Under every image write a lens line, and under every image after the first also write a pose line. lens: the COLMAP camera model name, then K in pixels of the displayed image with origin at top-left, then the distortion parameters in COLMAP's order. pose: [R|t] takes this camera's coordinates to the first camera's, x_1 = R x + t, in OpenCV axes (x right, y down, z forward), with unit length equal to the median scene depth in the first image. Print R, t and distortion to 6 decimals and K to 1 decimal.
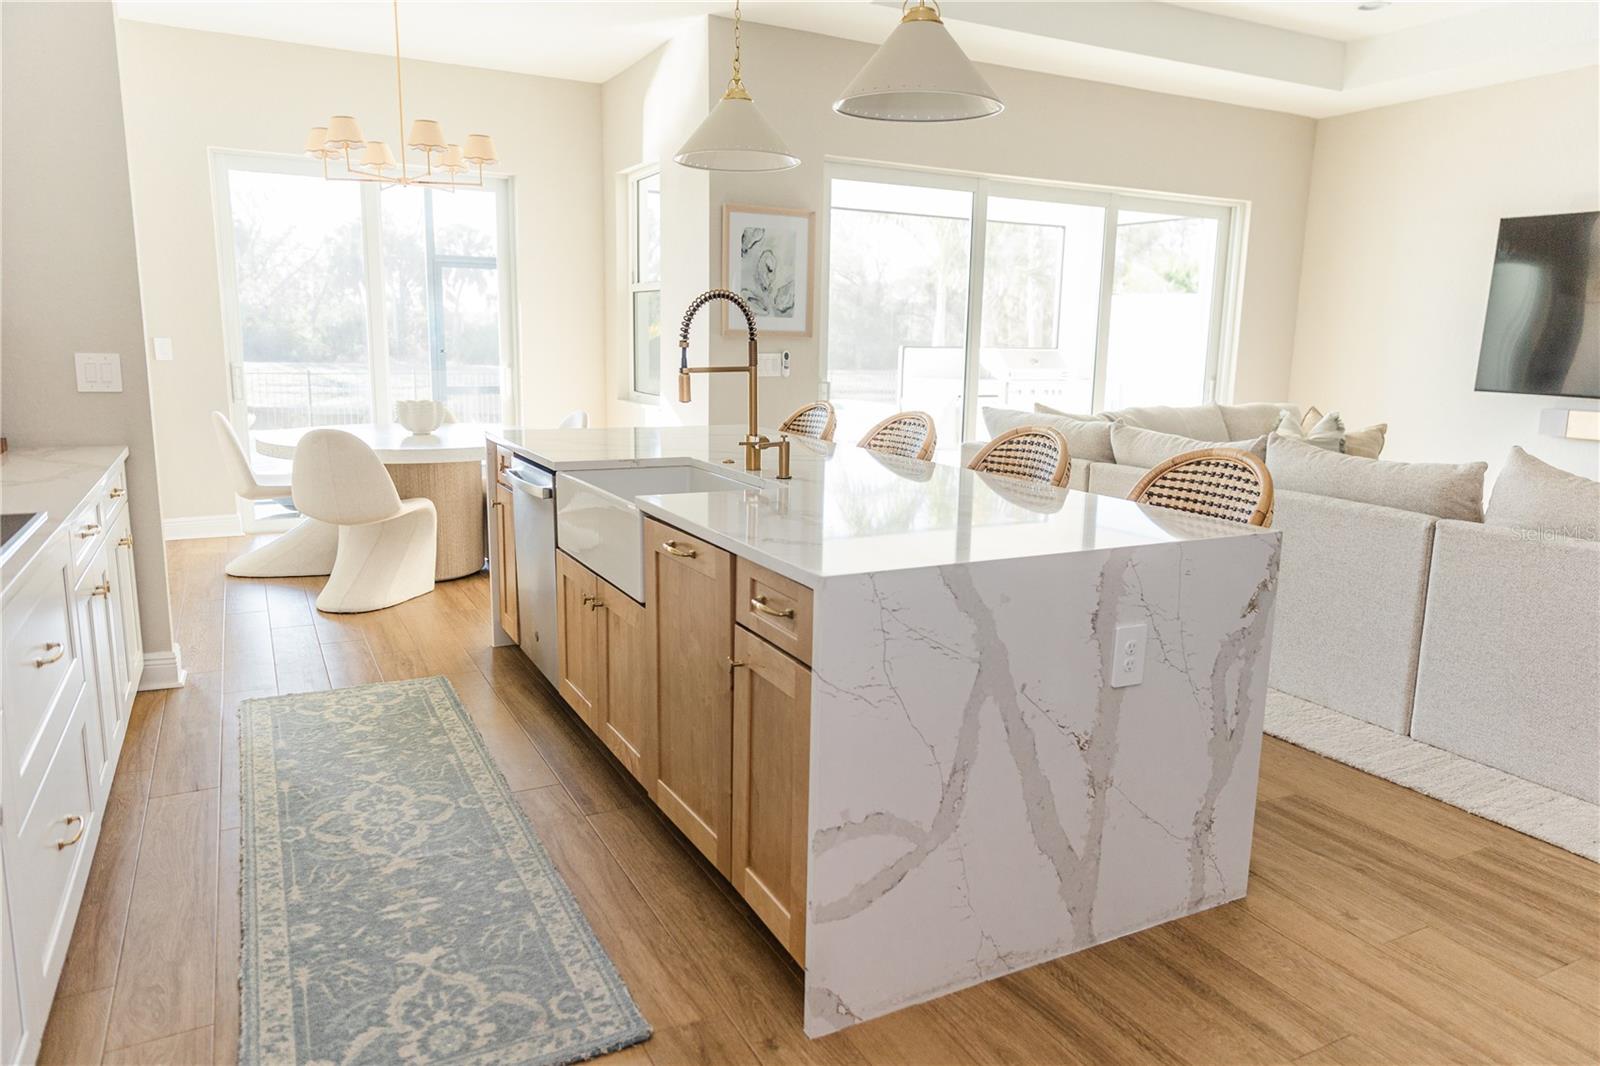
lens RADIAL K [[1066.9, 0, 800.0], [0, 1066.9, 533.0], [0, 0, 1]] dist [0.000559, -0.000826]
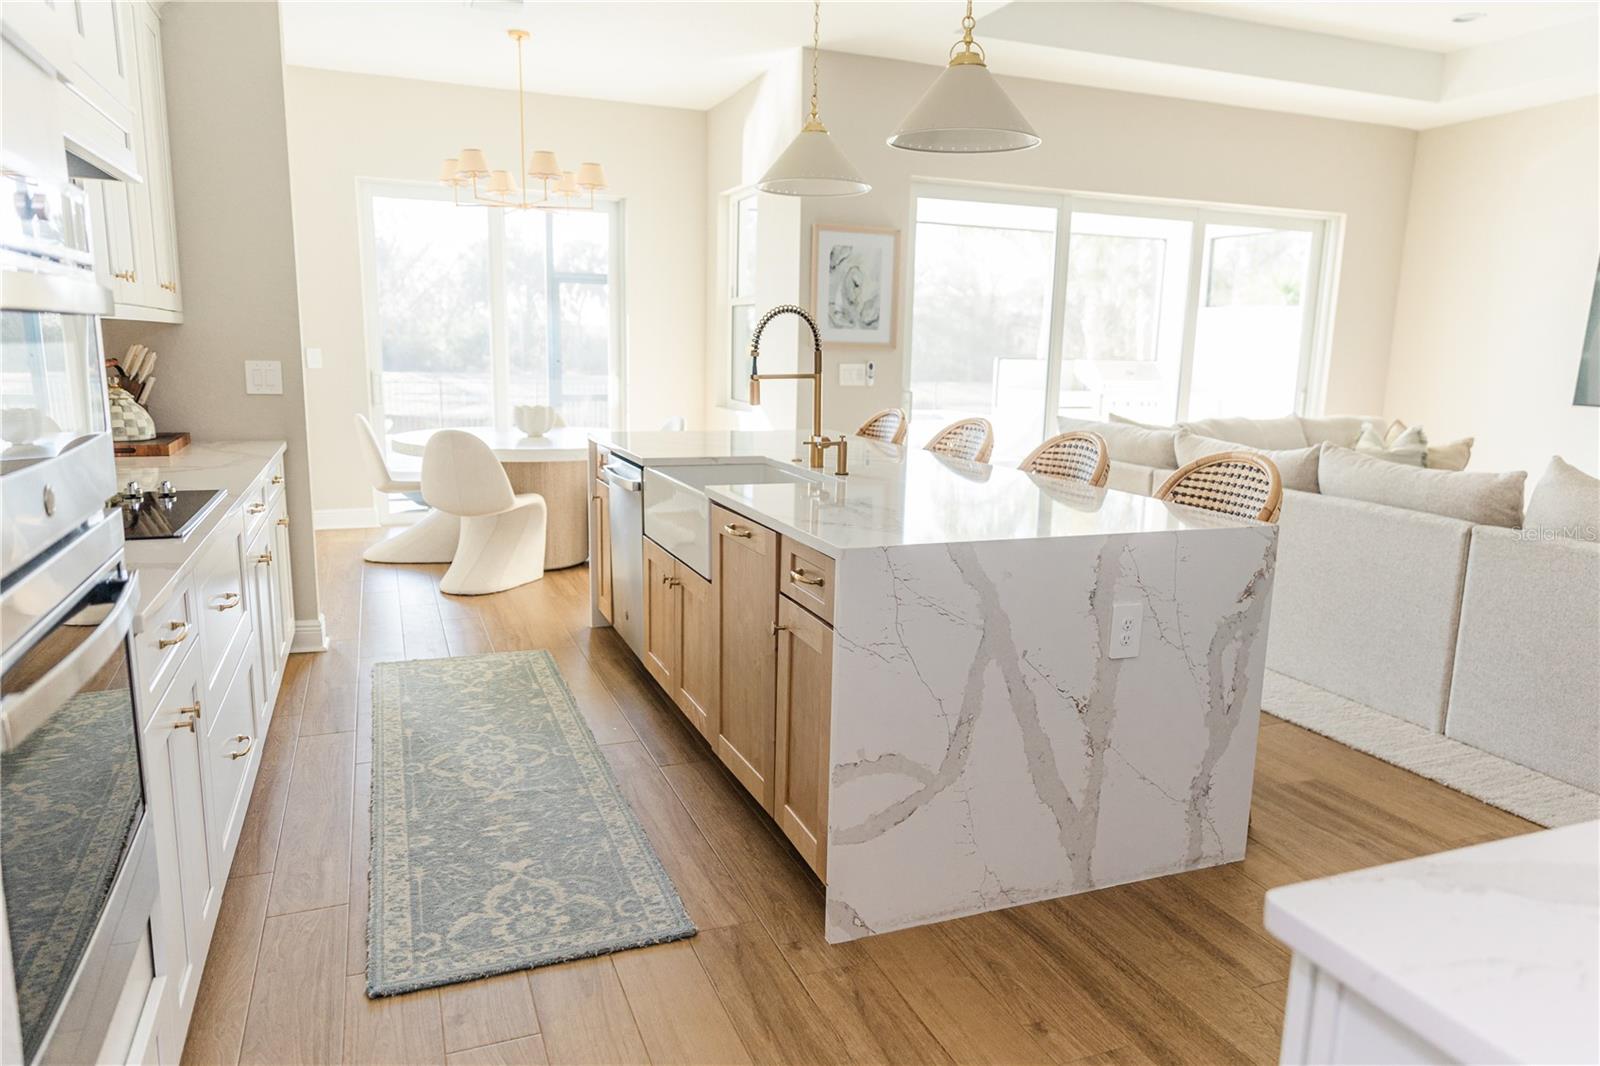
lens RADIAL K [[1075.6, 0, 799.2], [0, 1075.6, 554.4], [0, 0, 1]] dist [-0.008010, 0.000282]
pose [[0.993911, 0.022996, -0.107755, 0.063863], [-0.022306, 0.999722, 0.007604, 0.024589], [0.107900, -0.005154, 0.994148, -0.120753]]
